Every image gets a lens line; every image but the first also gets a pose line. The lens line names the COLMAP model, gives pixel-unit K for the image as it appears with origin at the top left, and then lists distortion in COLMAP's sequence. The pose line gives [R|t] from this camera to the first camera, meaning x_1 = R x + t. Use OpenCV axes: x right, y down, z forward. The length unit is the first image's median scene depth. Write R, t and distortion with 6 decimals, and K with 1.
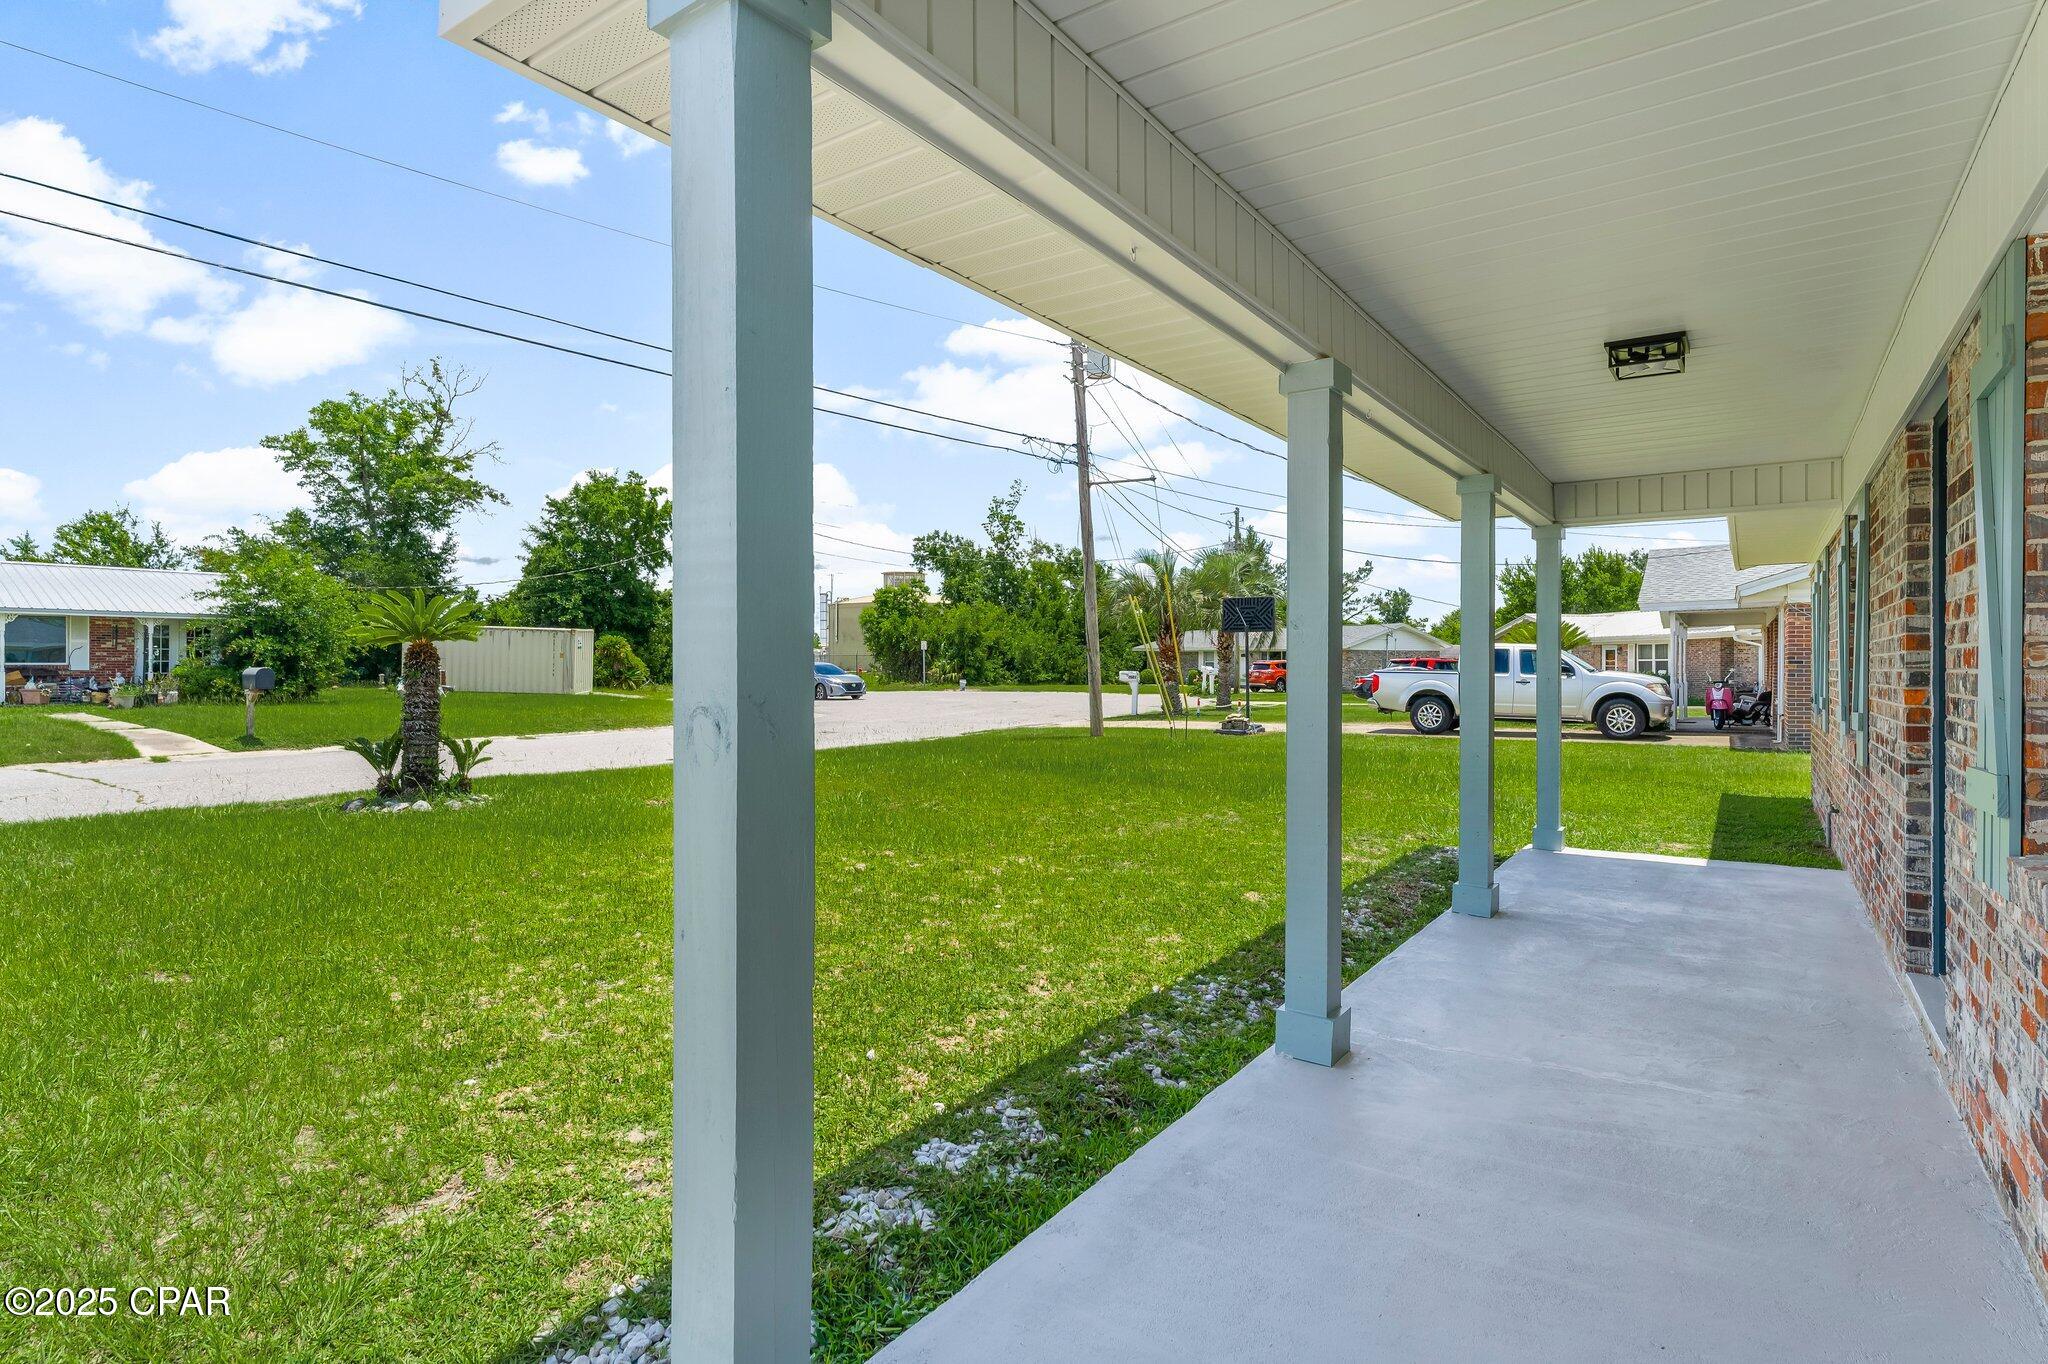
lens RADIAL K [[1049.8, 0, 1026.3], [0, 1049.8, 677.6], [0, 0, 1]] dist [-0.000305, 0.000701]
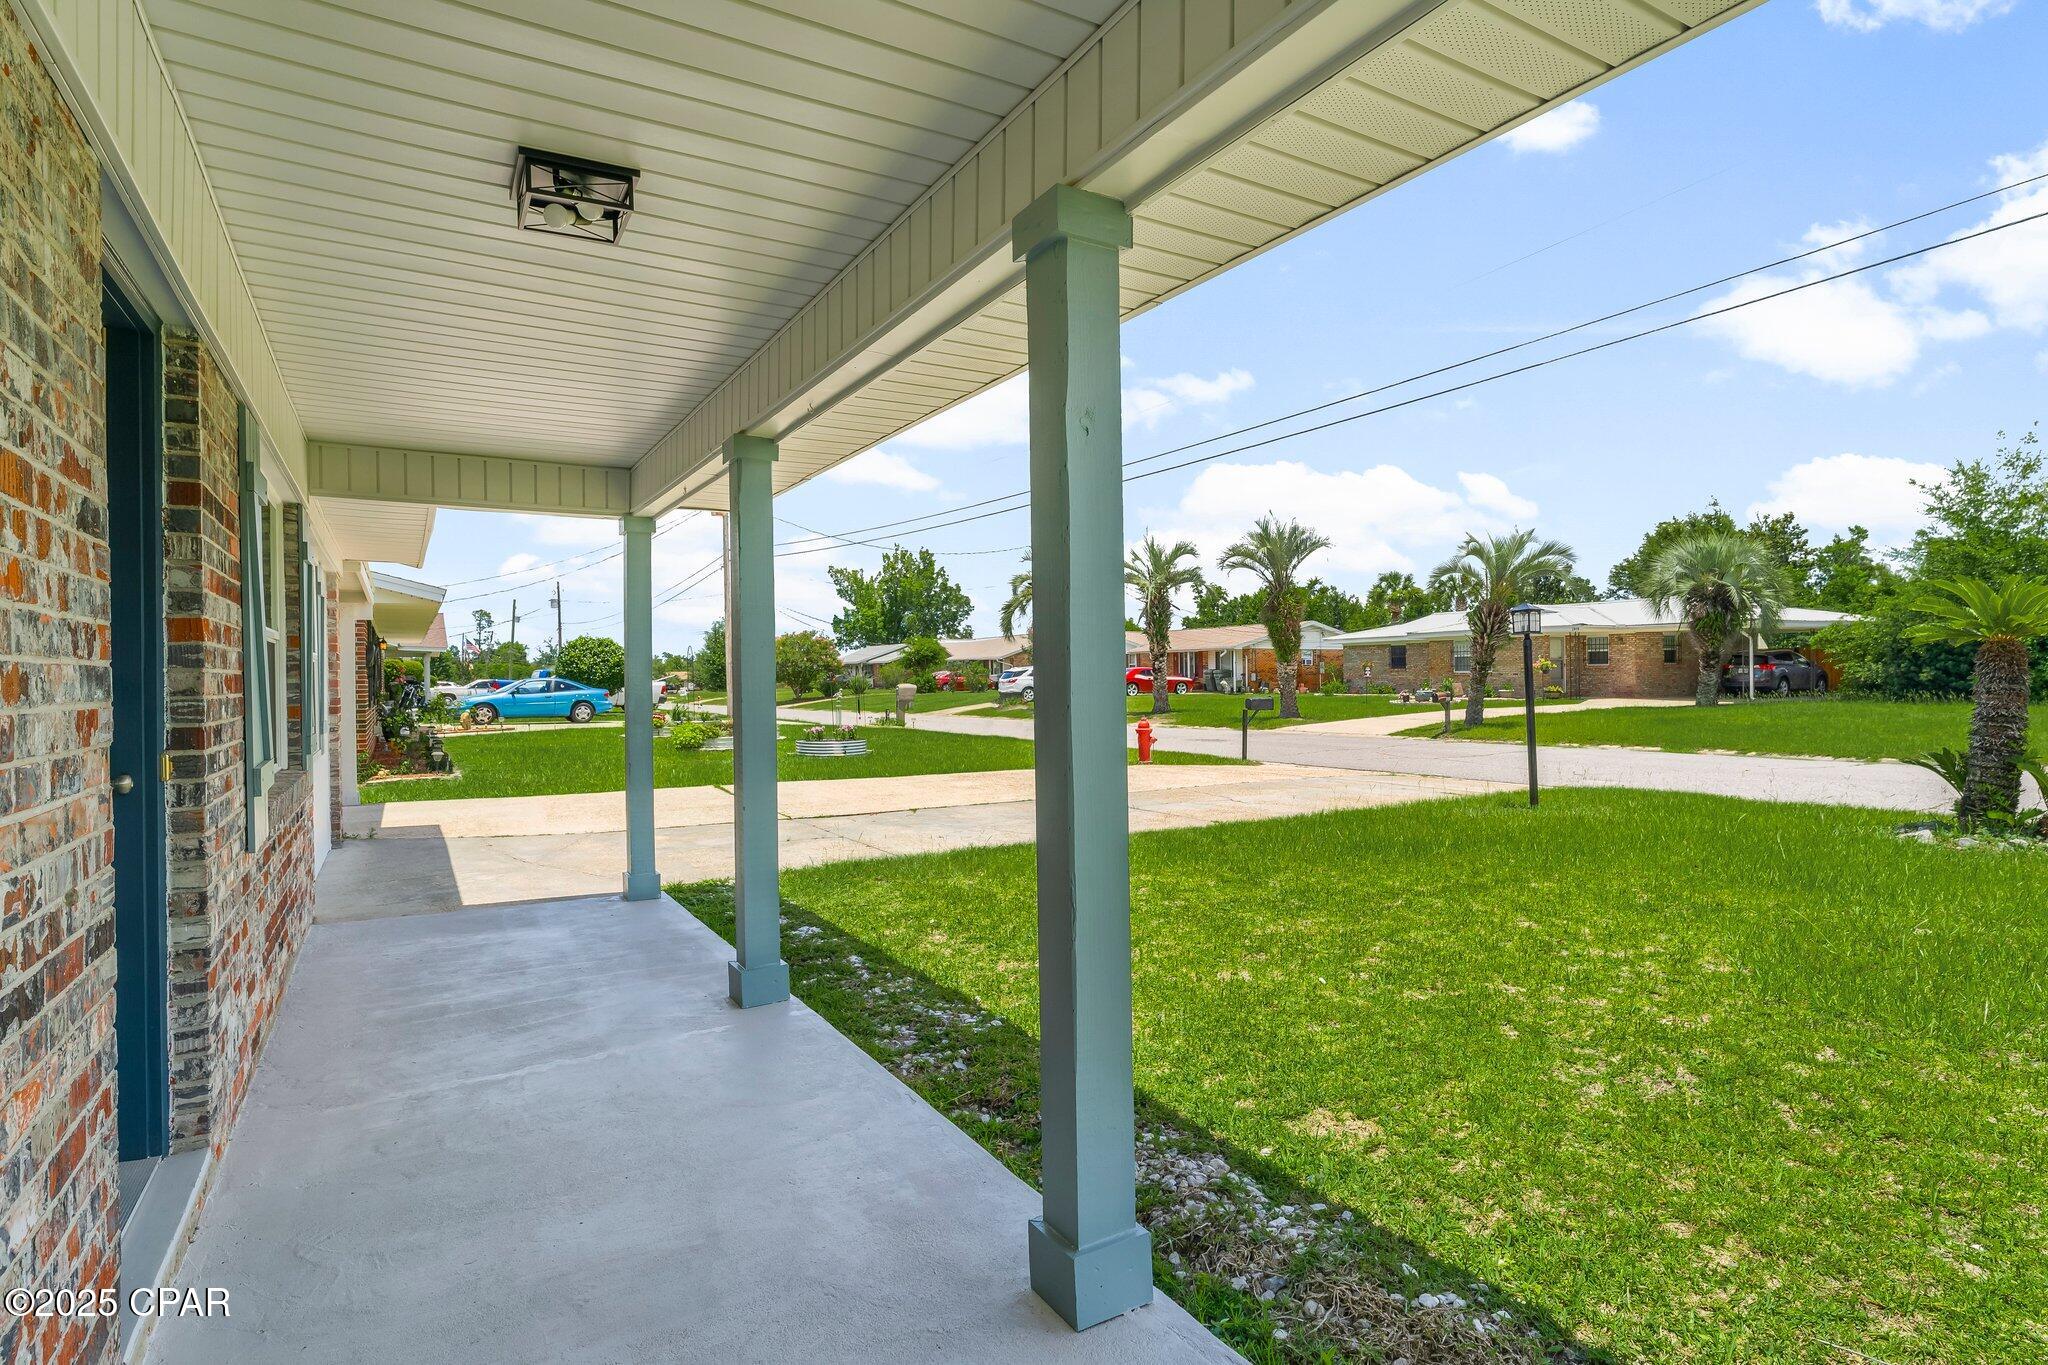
lens RADIAL K [[1044.2, 0, 1024.0], [0, 1044.2, 682.5], [0, 0, 1]] dist [0.001301, -0.000363]
pose [[-0.415650, 0.003801, -0.909517, 1.234066], [0.006250, 0.999980, 0.001323, -0.015819], [0.909503, -0.005135, -0.415666, 1.759639]]
